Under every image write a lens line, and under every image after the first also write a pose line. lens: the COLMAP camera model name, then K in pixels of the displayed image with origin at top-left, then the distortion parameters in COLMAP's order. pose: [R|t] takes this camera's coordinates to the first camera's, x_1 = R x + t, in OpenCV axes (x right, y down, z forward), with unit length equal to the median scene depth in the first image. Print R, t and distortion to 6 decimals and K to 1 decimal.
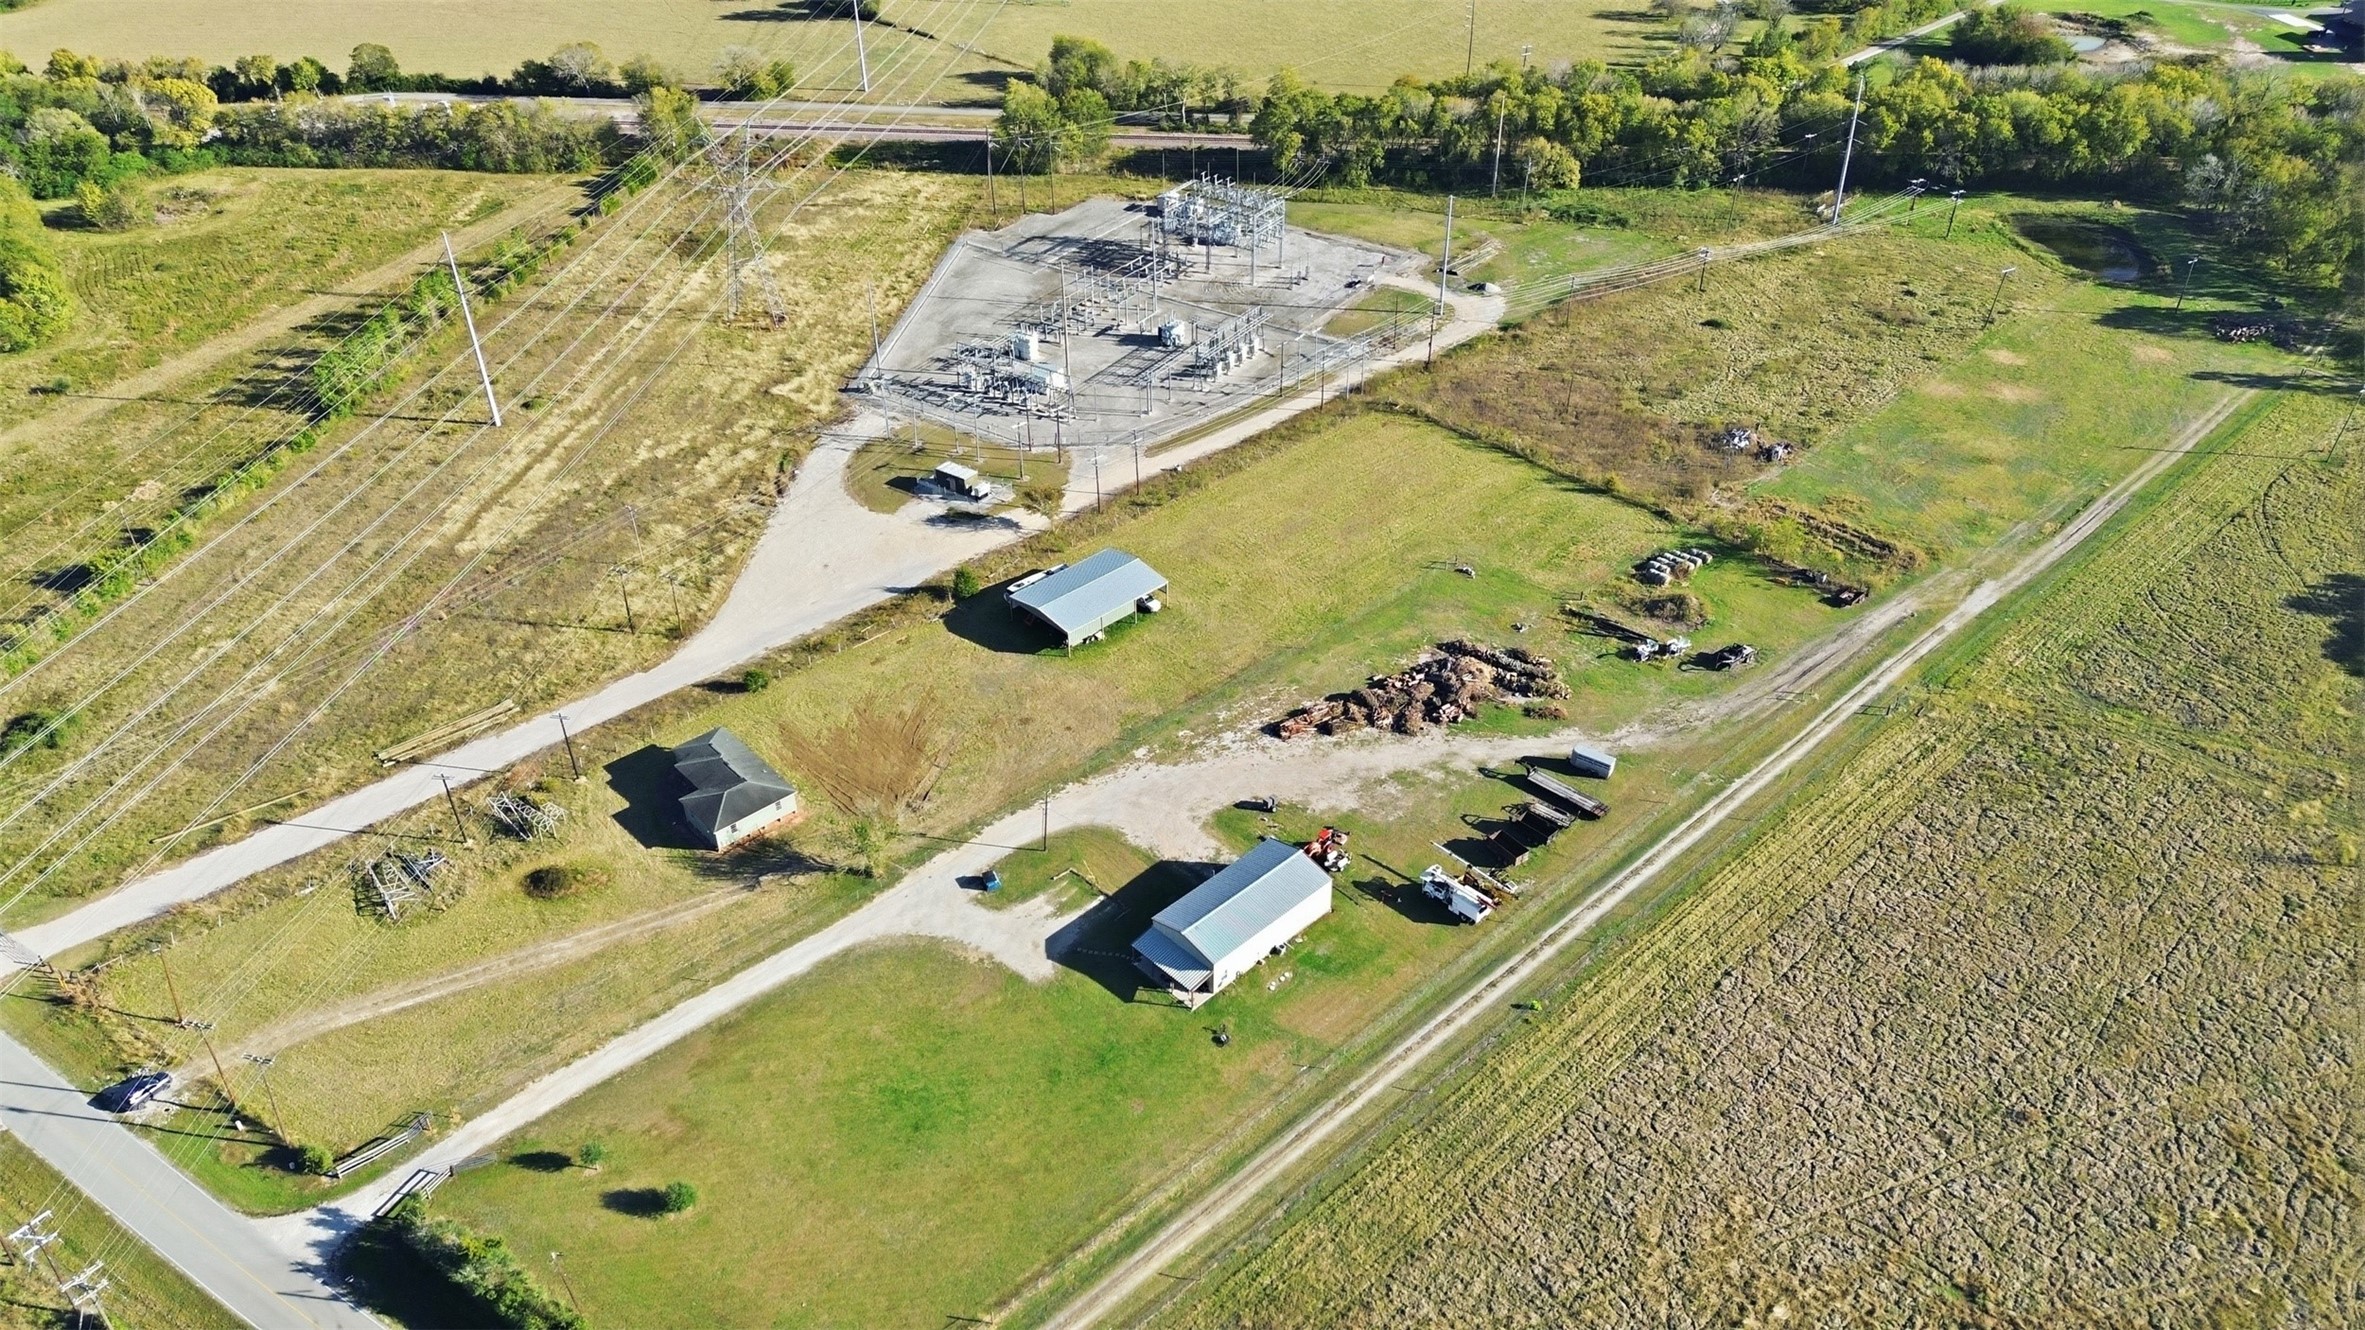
lens RADIAL K [[1674.5, 0, 1182.5], [0, 1674.5, 665.0], [0, 0, 1]] dist [0.103573, -0.141859]
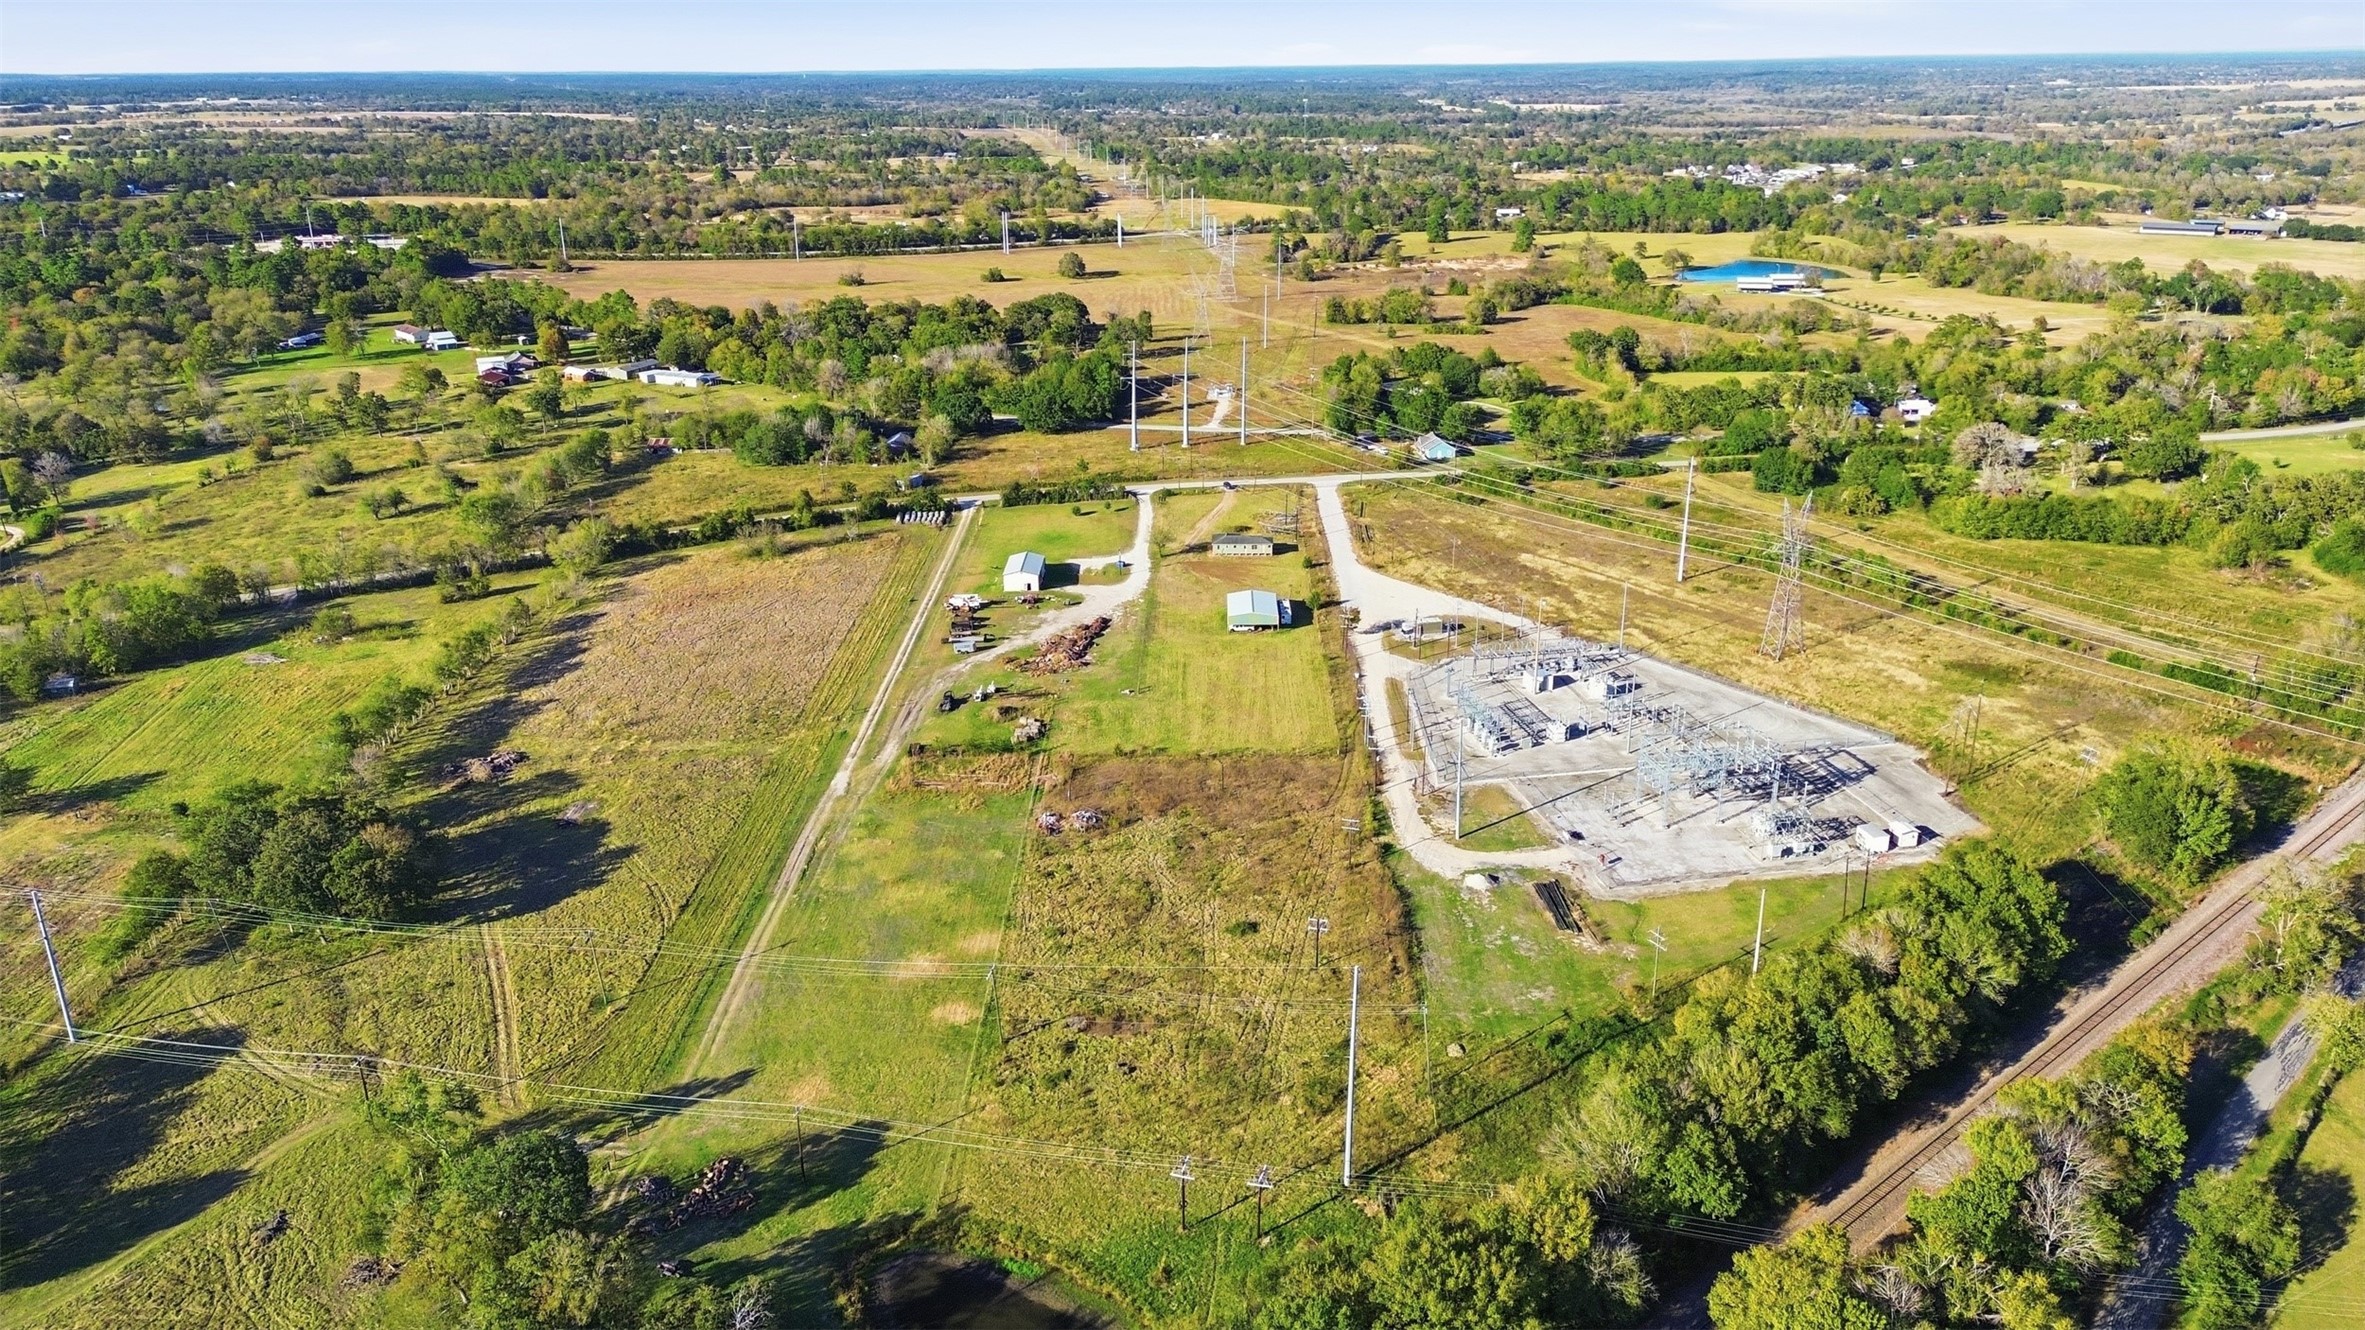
lens RADIAL K [[1662.3, 0, 1182.5], [0, 1662.3, 665.0], [0, 0, 1]] dist [0.073822, -0.071854]
pose [[-0.700109, 0.261057, -0.664602, 0.966099], [-0.397171, 0.631116, 0.666294, -0.937996], [0.593382, 0.730439, -0.338166, 1.301573]]
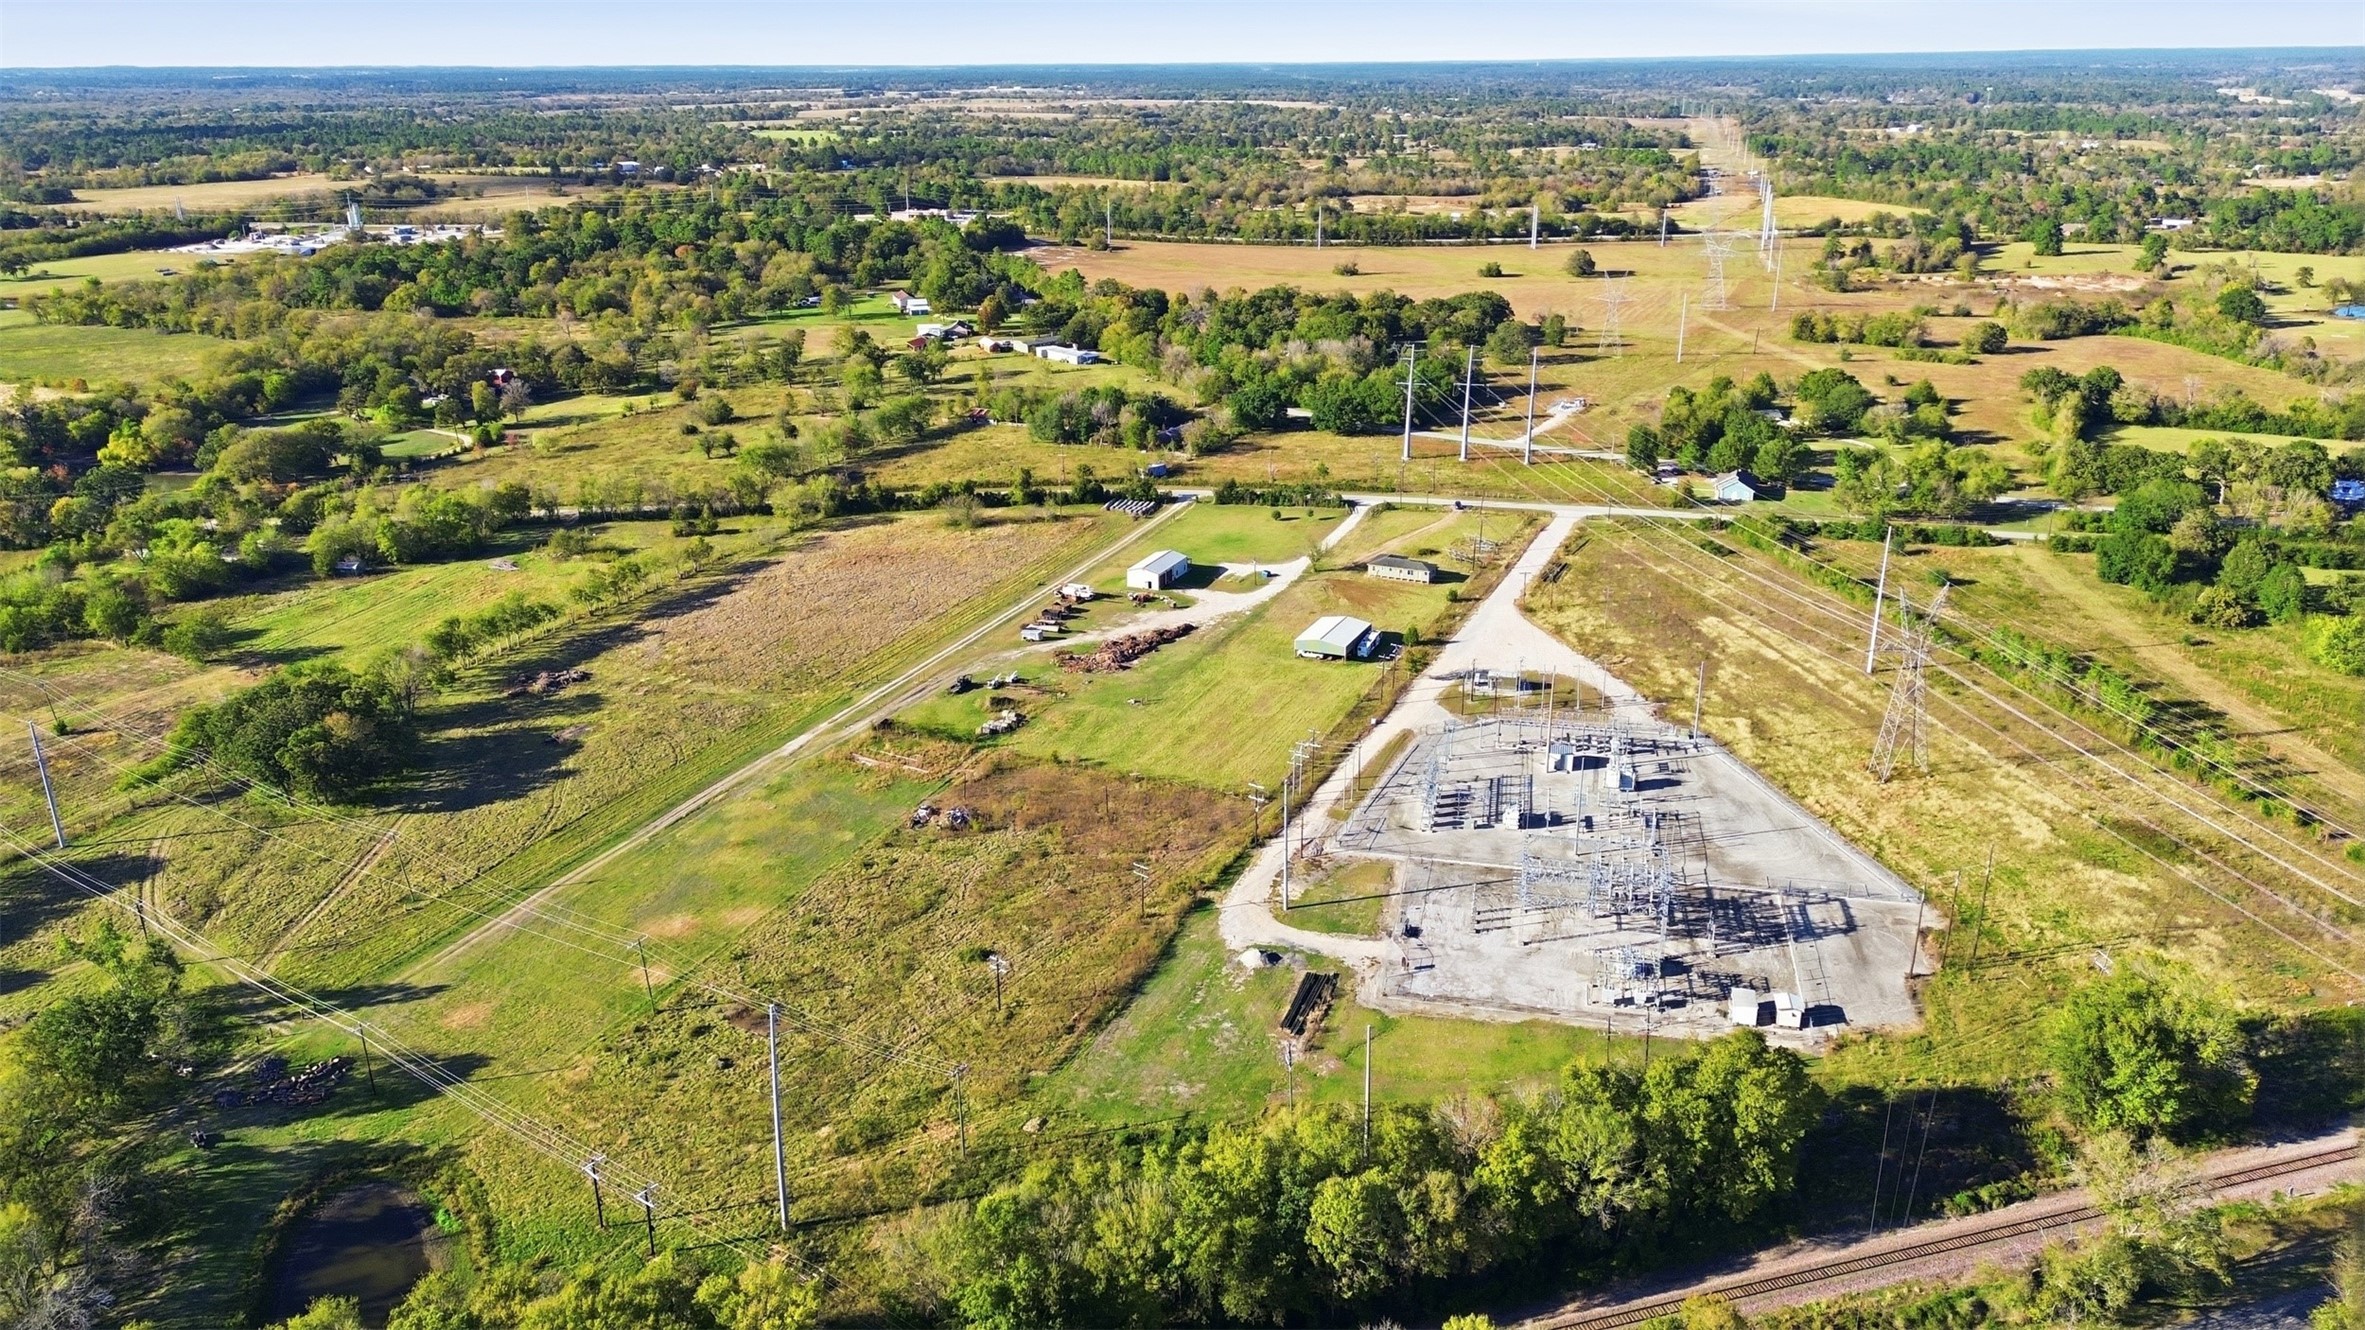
lens RADIAL K [[1662.3, 0, 1182.5], [0, 1662.3, 665.0], [0, 0, 1]] dist [0.073822, -0.071854]
pose [[-0.928303, 0.146685, -0.341667, 0.534342], [-0.197667, 0.583605, 0.787612, -1.062434], [0.314929, 0.798679, -0.512768, 1.489853]]
